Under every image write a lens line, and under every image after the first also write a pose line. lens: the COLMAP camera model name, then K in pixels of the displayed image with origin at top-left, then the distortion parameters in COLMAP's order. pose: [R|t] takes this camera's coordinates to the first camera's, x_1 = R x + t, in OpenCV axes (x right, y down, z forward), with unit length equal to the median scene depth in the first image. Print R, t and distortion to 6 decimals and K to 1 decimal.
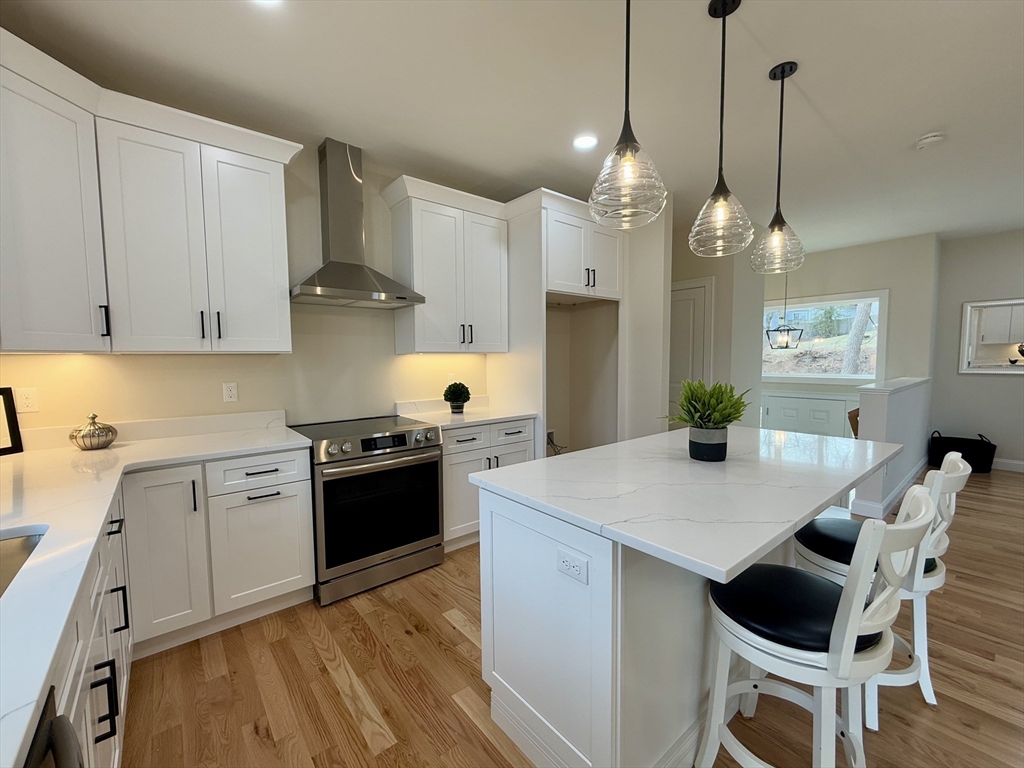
lens RADIAL K [[423.4, 0, 512.0], [0, 423.4, 384.0], [0, 0, 1]] dist [-0.000352, -0.000178]
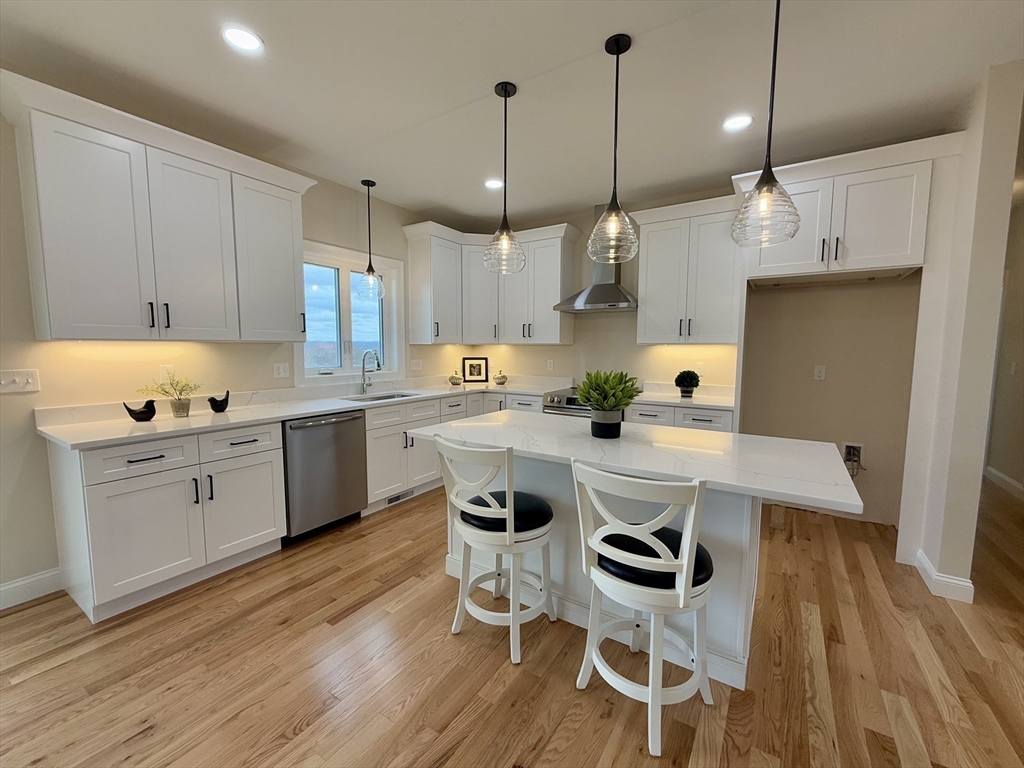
lens RADIAL K [[423.4, 0, 512.0], [0, 423.4, 384.0], [0, 0, 1]] dist [-0.000352, -0.000178]
pose [[0.301032, 0.093779, -0.948992, 0.846649], [-0.067195, 0.994765, 0.076988, -0.023499], [0.951244, 0.040591, 0.305758, 0.218466]]
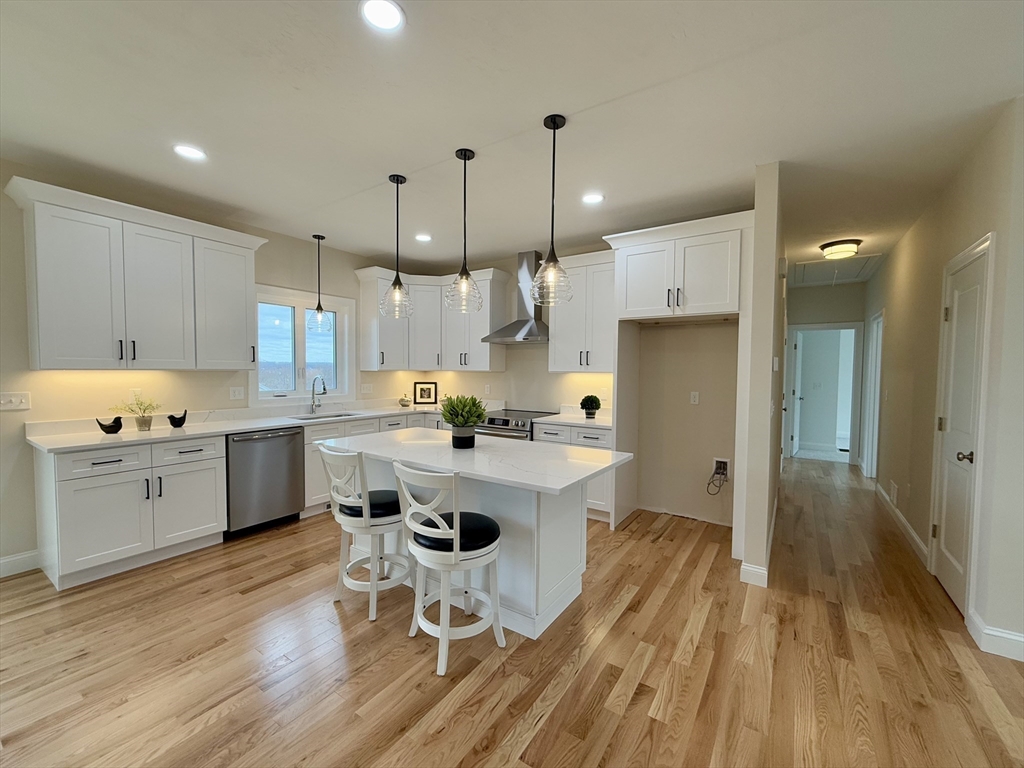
lens RADIAL K [[423.4, 0, 512.0], [0, 423.4, 384.0], [0, 0, 1]] dist [-0.000352, -0.000178]
pose [[0.286081, 0.046194, -0.957091, 1.103715], [-0.072375, 0.997026, 0.026488, -0.056662], [0.955468, 0.061692, 0.288573, 0.407723]]
